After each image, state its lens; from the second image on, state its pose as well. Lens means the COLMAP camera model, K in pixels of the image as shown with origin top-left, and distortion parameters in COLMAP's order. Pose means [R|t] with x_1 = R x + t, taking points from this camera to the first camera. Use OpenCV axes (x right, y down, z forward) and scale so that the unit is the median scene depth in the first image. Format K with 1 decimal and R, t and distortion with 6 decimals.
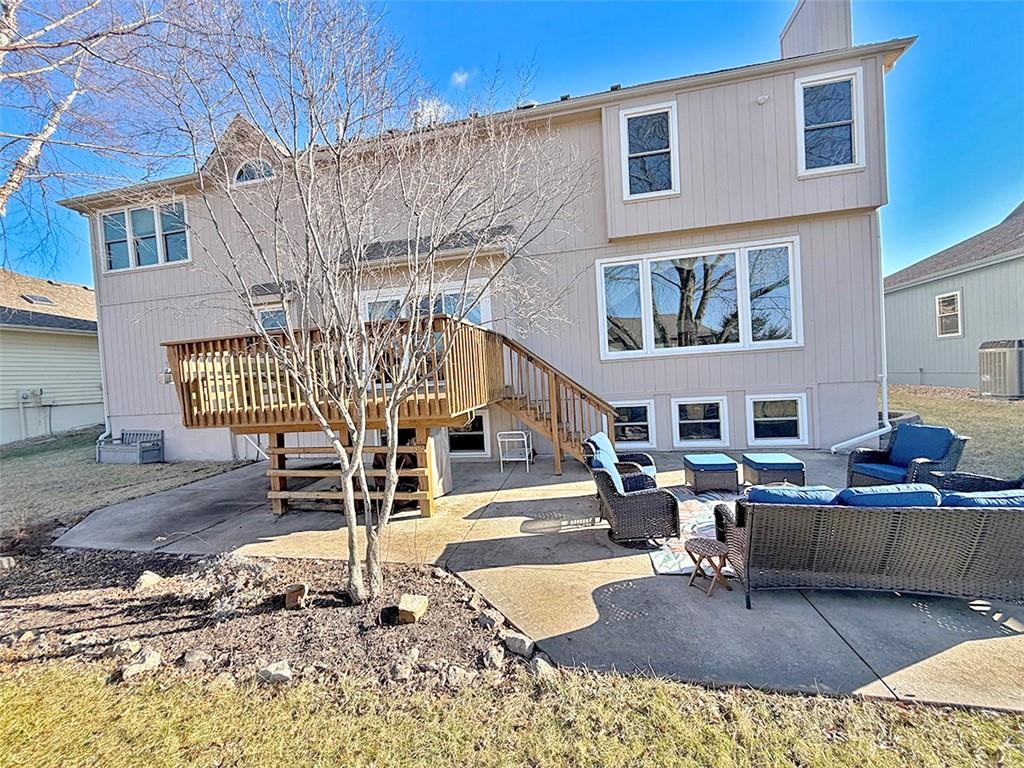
lens RADIAL K [[404.9, 0, 508.3], [0, 404.9, 384.7], [0, 0, 1]] dist [-0.002626, -0.000187]
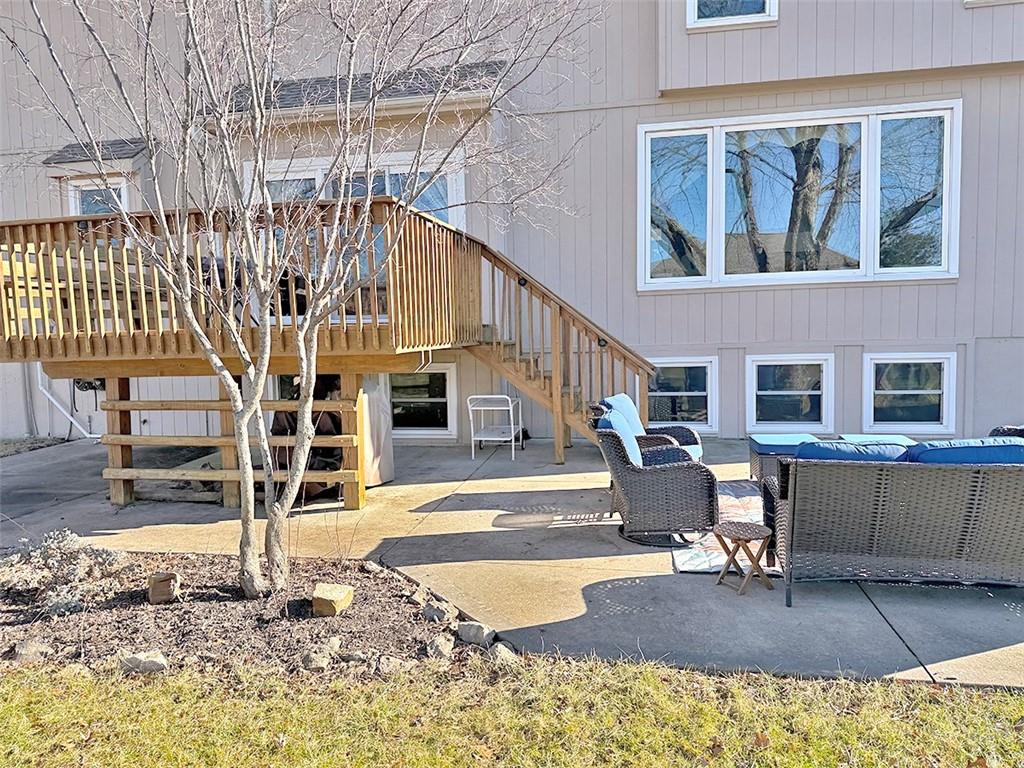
lens RADIAL K [[706.3, 0, 512.0], [0, 706.3, 384.0], [0, 0, 1]] dist [0.085684, -0.113927]
pose [[0.999122, 0.036163, 0.021152, 0.034441], [-0.037174, 0.998081, 0.049518, 0.075339], [-0.019320, -0.050261, 0.998549, -0.206762]]
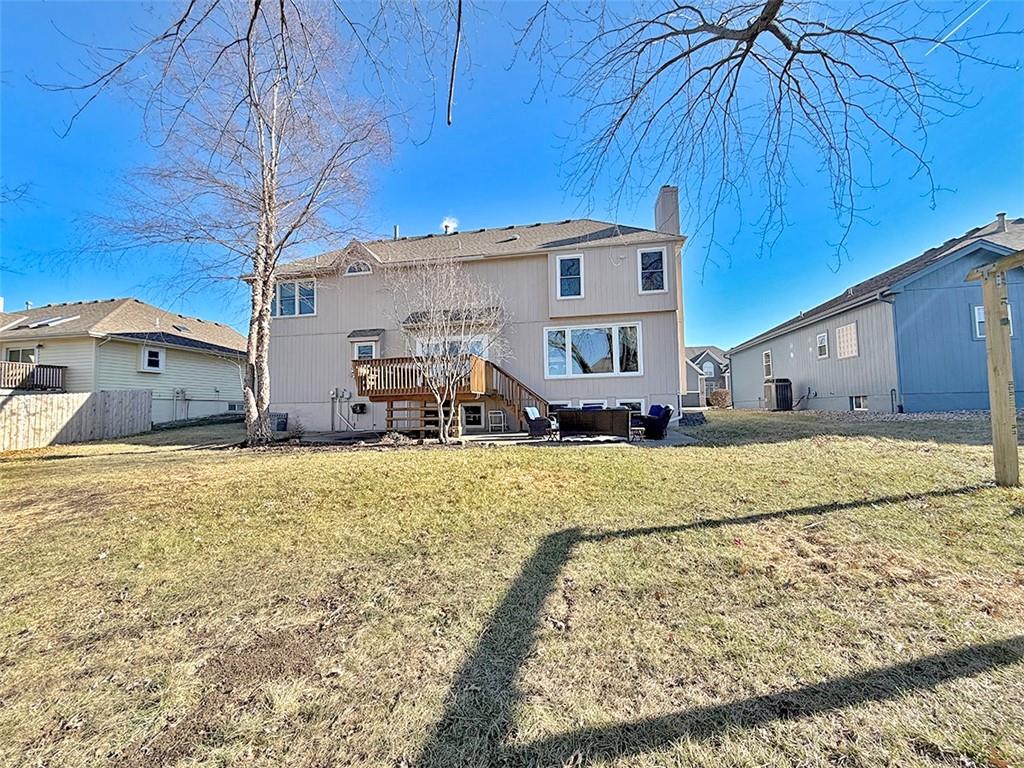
lens RADIAL K [[404.9, 0, 508.3], [0, 404.9, 384.7], [0, 0, 1]] dist [-0.002626, -0.000187]
pose [[0.999112, 0.041729, 0.005751, 0.097640], [-0.041091, 0.995537, -0.084954, 0.279046], [-0.009271, 0.084642, 0.996368, -1.857165]]
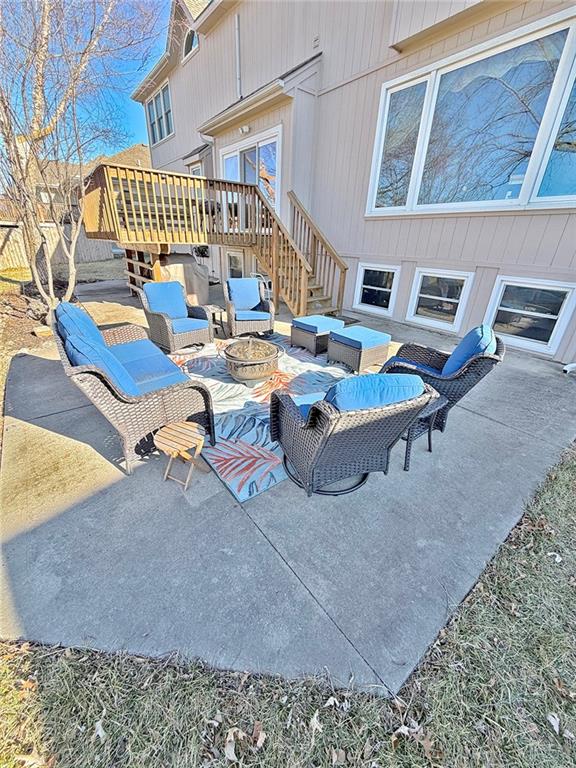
lens RADIAL K [[303.7, 0, 288.0], [0, 303.7, 384.0], [0, 0, 1]] dist [-0.002626, -0.000187]
pose [[0.767480, 0.350013, -0.537090, 1.301099], [-0.115112, 0.899422, 0.421650, 0.033072], [0.630654, -0.261782, 0.730579, 0.484690]]
